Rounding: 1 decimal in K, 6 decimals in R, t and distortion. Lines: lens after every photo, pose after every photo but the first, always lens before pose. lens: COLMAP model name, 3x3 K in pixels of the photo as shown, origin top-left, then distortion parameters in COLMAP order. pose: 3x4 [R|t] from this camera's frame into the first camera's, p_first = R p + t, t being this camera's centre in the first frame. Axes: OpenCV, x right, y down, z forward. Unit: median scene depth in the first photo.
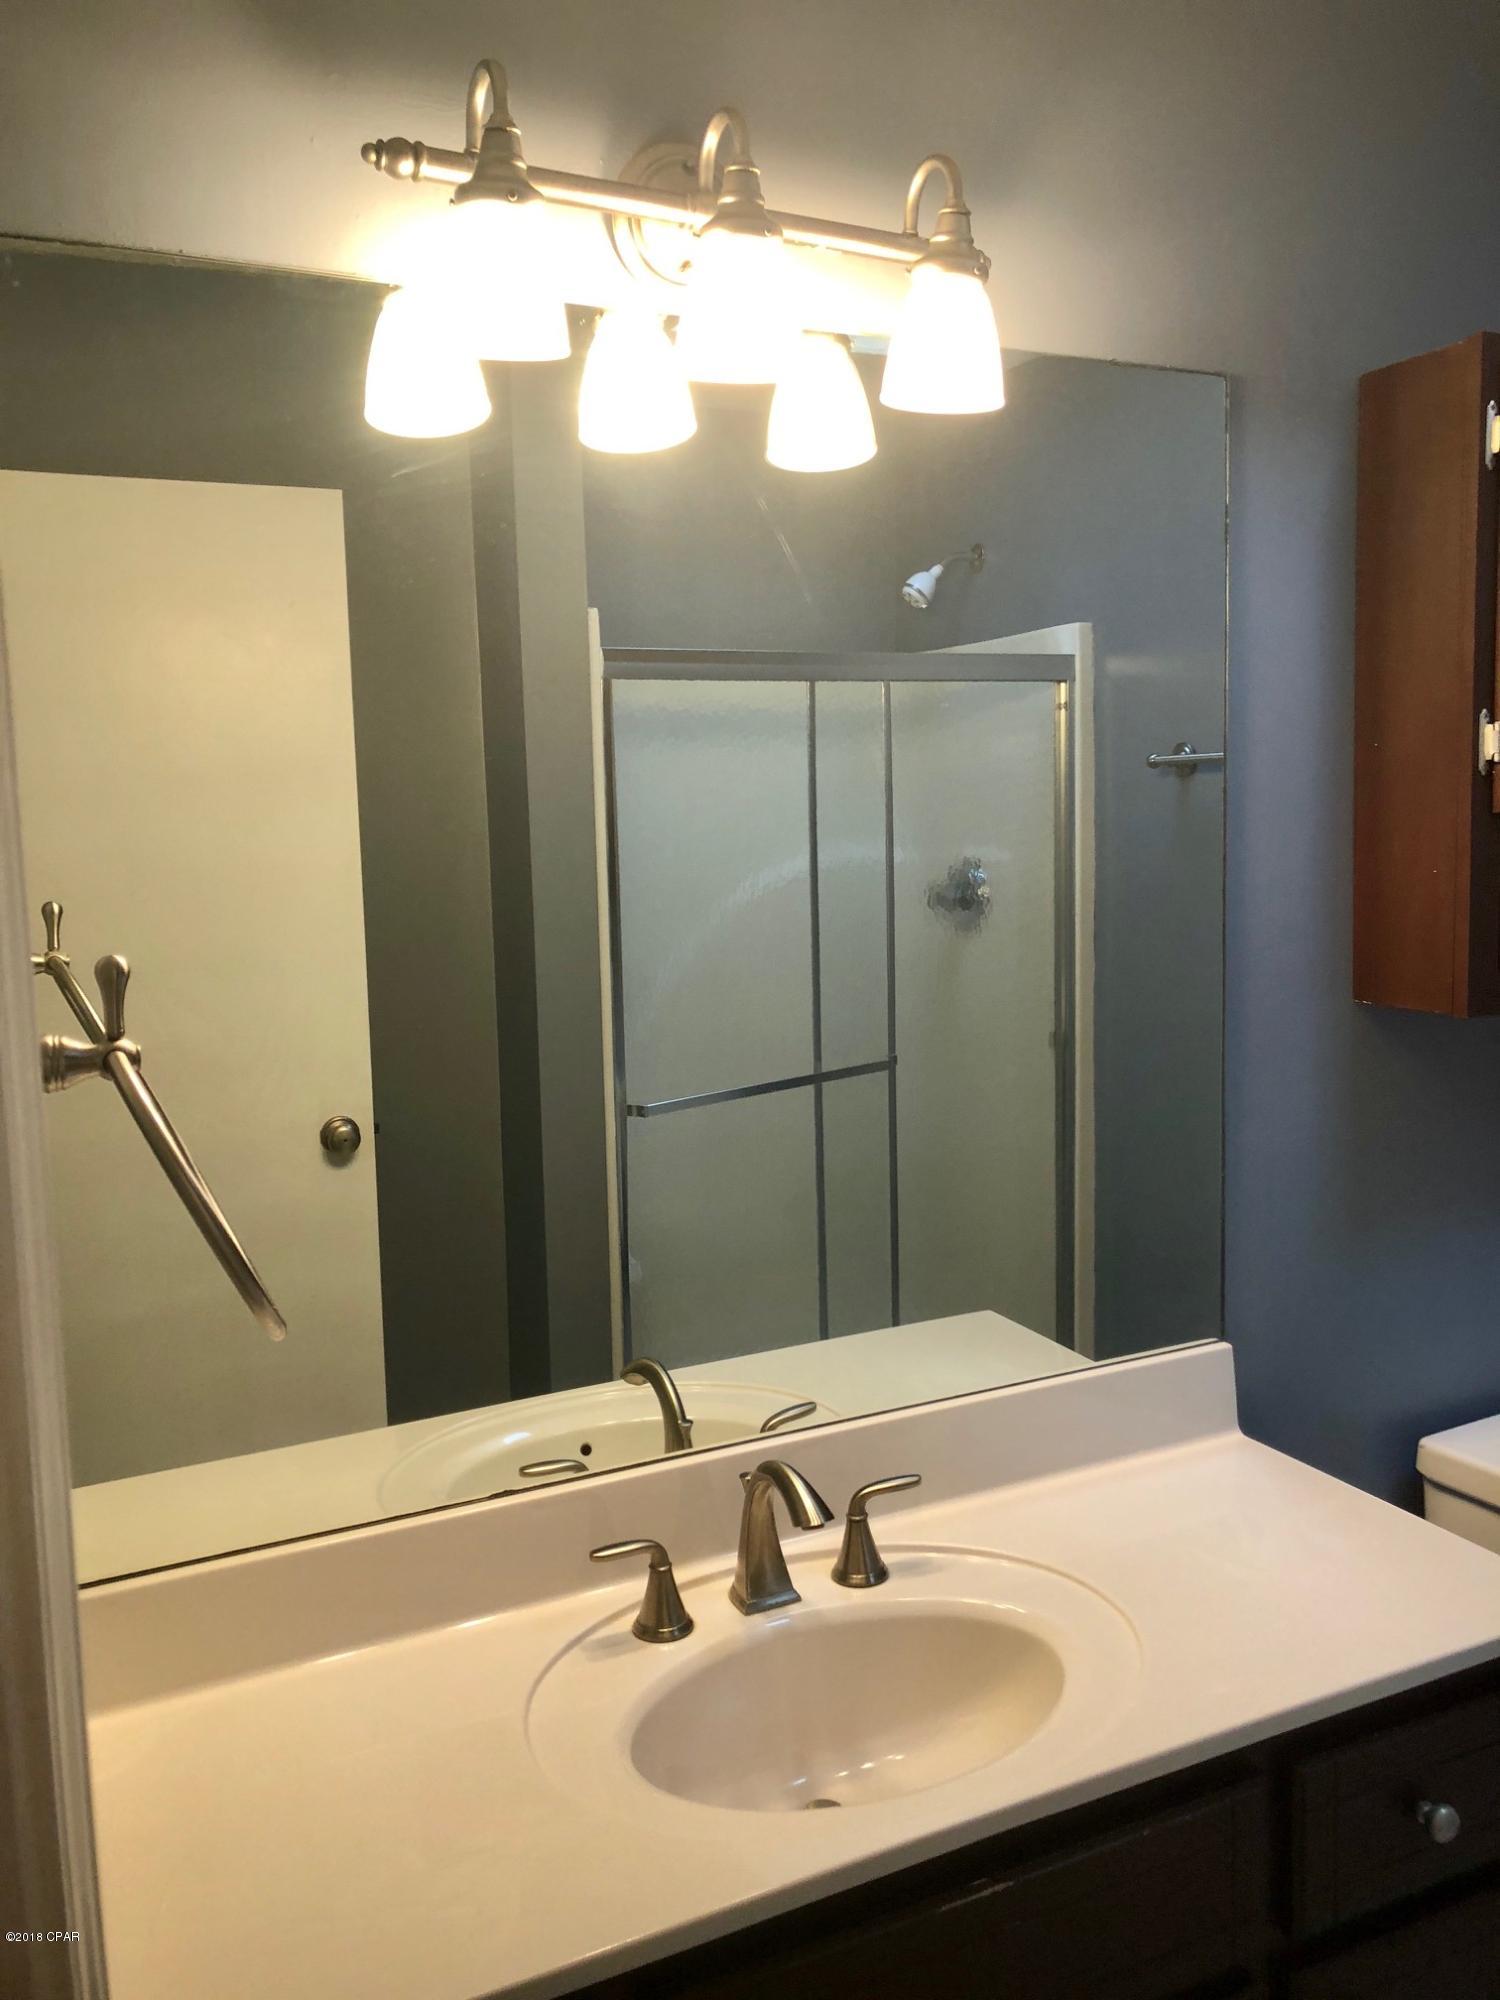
lens RADIAL K [[1639.1, 0, 764.7], [0, 1639.1, 989.0], [0, 0, 1]] dist [0.021821, -0.011174]
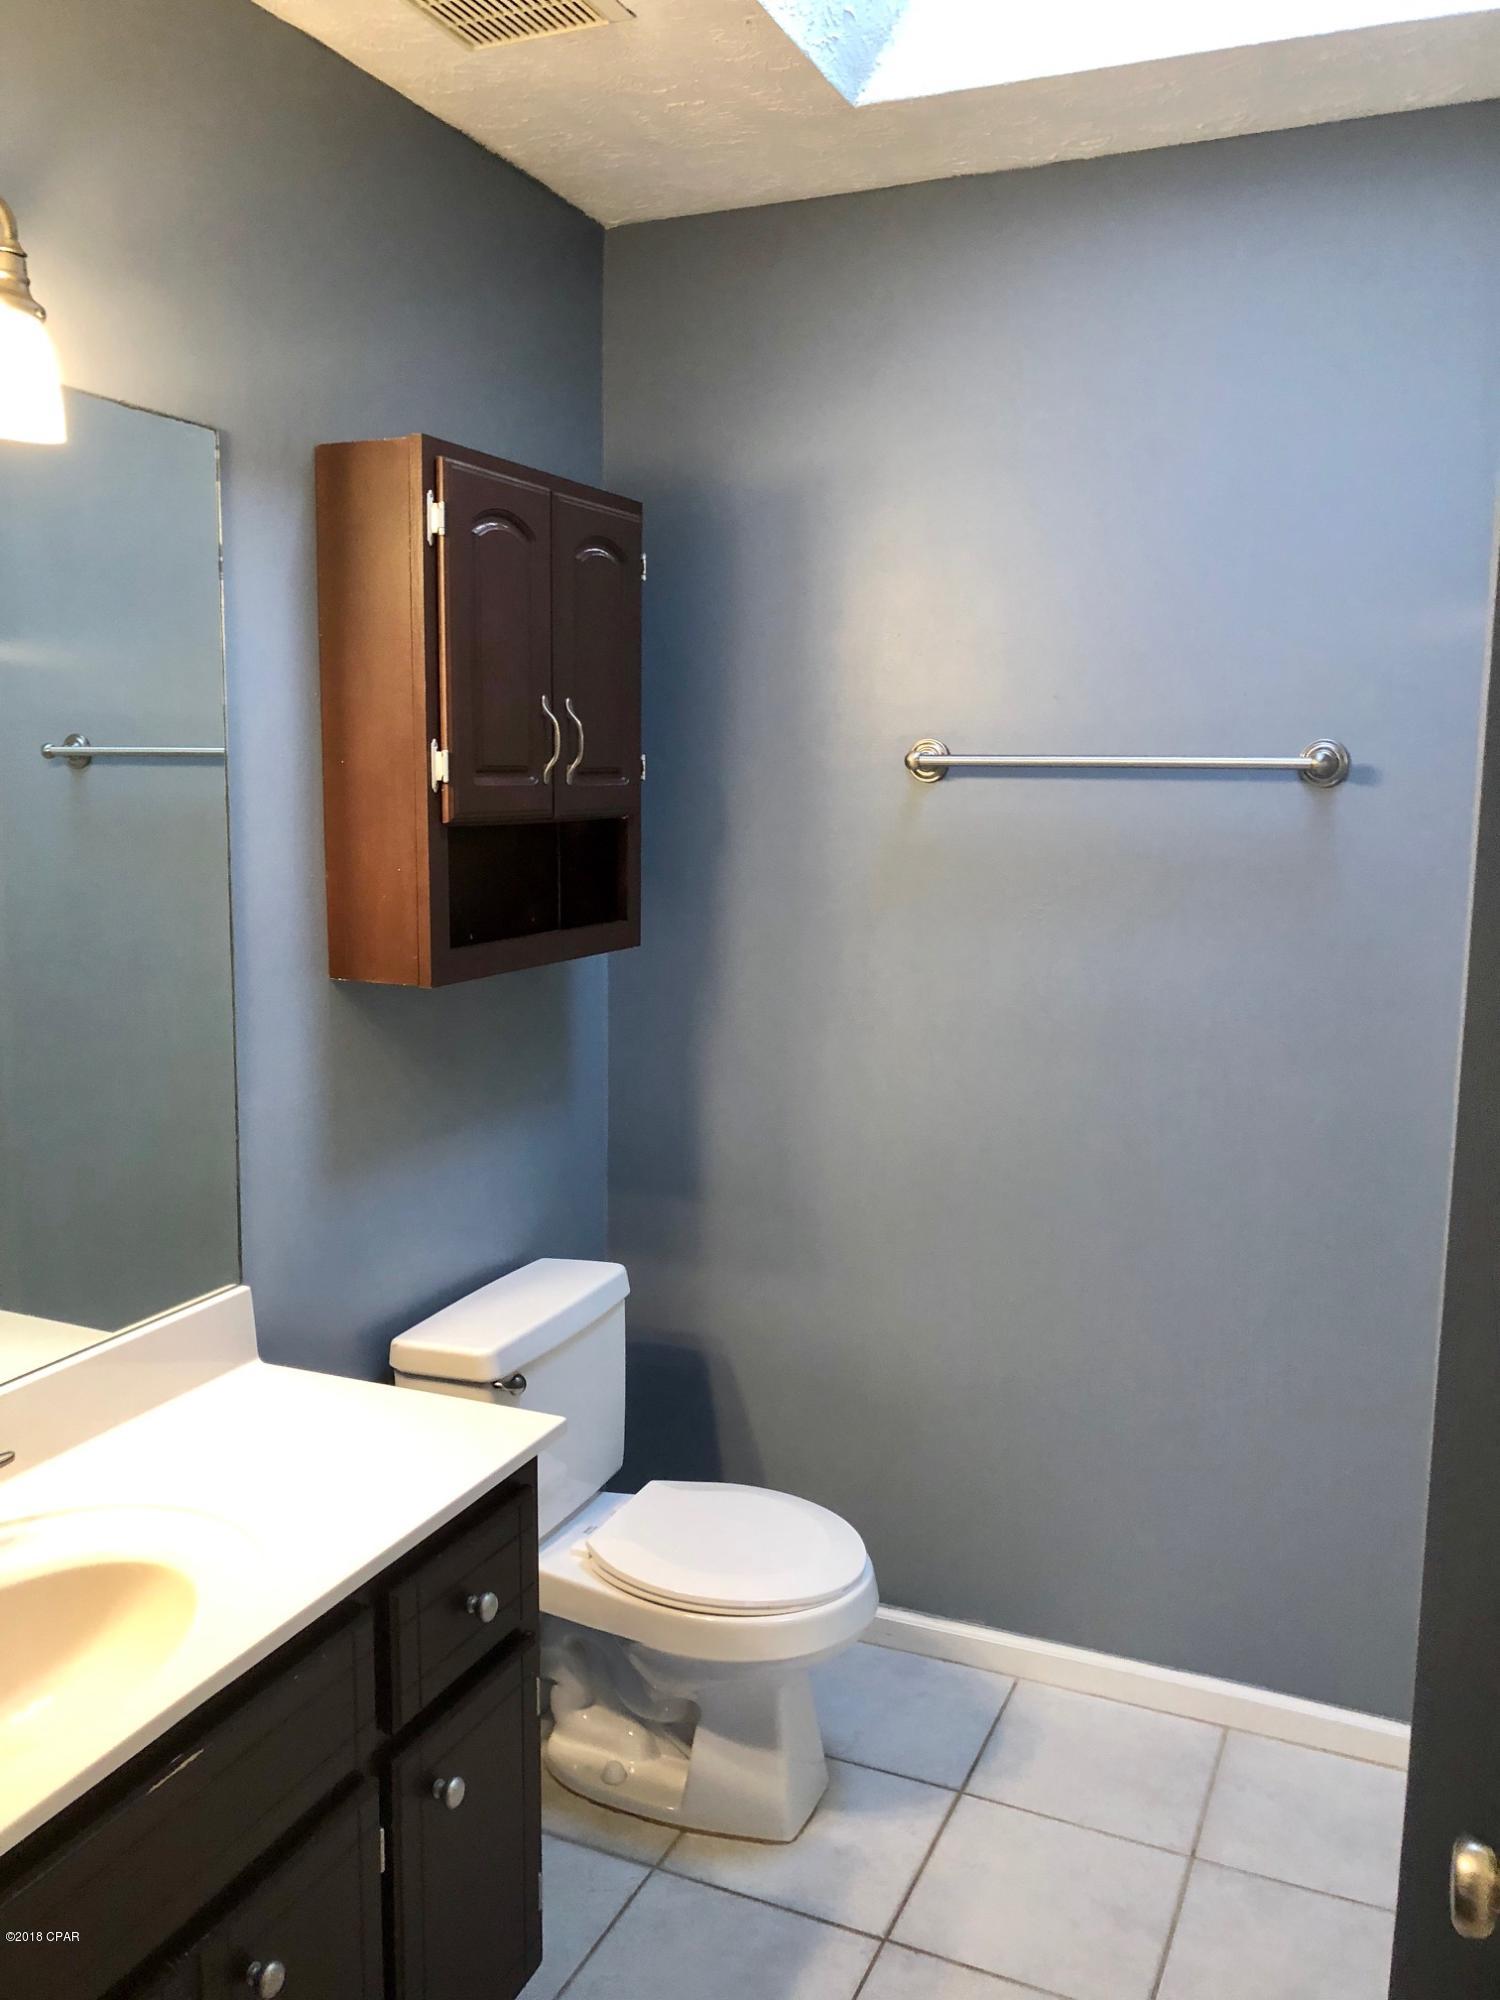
lens RADIAL K [[1639.1, 0, 735.3], [0, 1639.1, 1005.2], [0, 0, 1]] dist [0.021821, -0.011174]
pose [[0.760968, -0.057943, 0.646197, -0.190260], [0.042514, 0.998317, 0.039453, -0.008505], [-0.647396, -0.002550, 0.762150, -0.085490]]
